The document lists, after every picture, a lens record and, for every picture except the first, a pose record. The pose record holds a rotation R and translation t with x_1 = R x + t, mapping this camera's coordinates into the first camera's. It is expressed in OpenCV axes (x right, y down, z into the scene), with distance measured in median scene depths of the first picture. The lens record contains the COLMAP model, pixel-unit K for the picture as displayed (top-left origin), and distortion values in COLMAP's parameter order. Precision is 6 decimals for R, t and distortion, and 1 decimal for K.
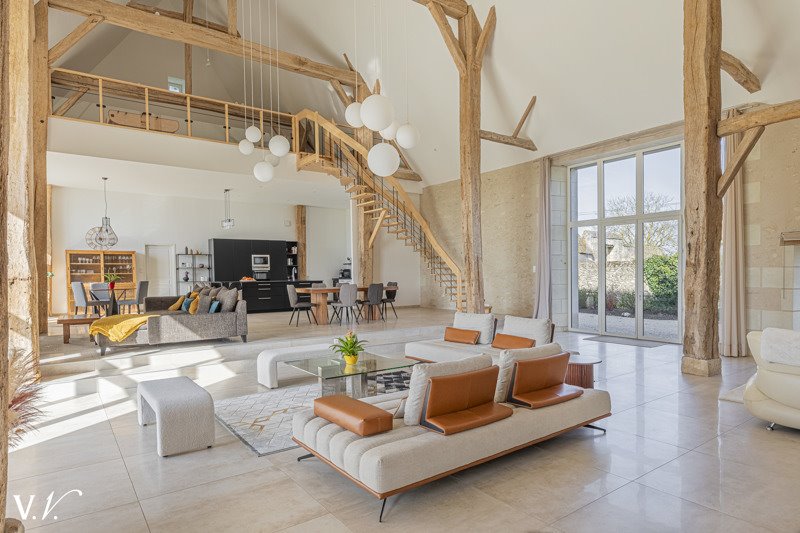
lens RADIAL K [[471.9, 0, 400.4], [0, 471.9, 283.3], [0, 0, 1]] dist [0.000028, 0.000076]
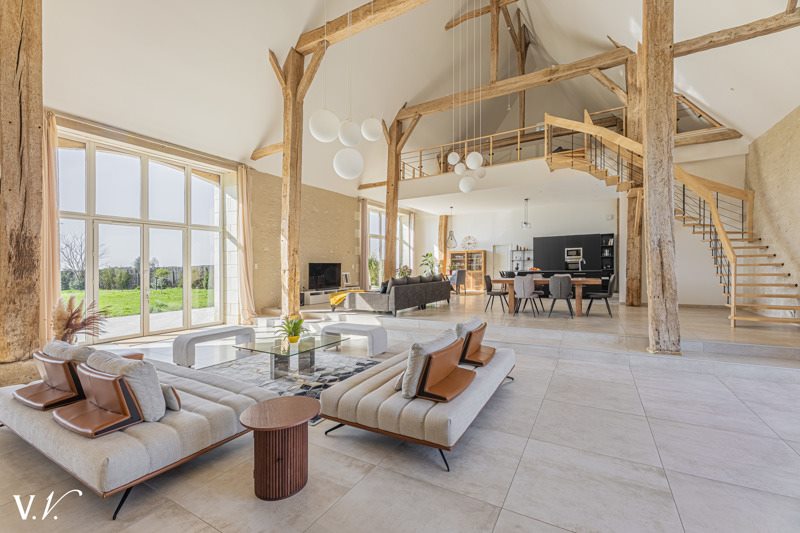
lens RADIAL K [[324.8, 0, 419.0], [0, 324.8, 267.8], [0, 0, 1]] dist [0.000144, 0.000063]
pose [[0.433532, 0.006168, -0.901117, 0.274953], [-0.008137, 0.999963, 0.002930, -0.011100], [0.901102, 0.006062, 0.433566, 0.322941]]
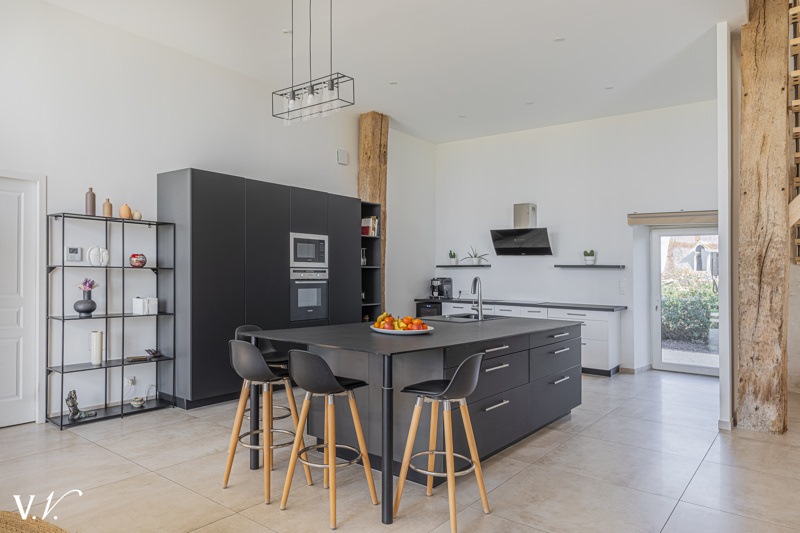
lens RADIAL K [[551.7, 0, 378.2], [0, 551.7, 265.3], [0, 0, 1]] dist [0.001291, 0.000523]
pose [[0.963484, 0.033692, 0.265638, -0.370522], [-0.024748, 0.999011, -0.036945, -0.025332], [-0.266620, 0.029022, 0.963365, 0.636877]]
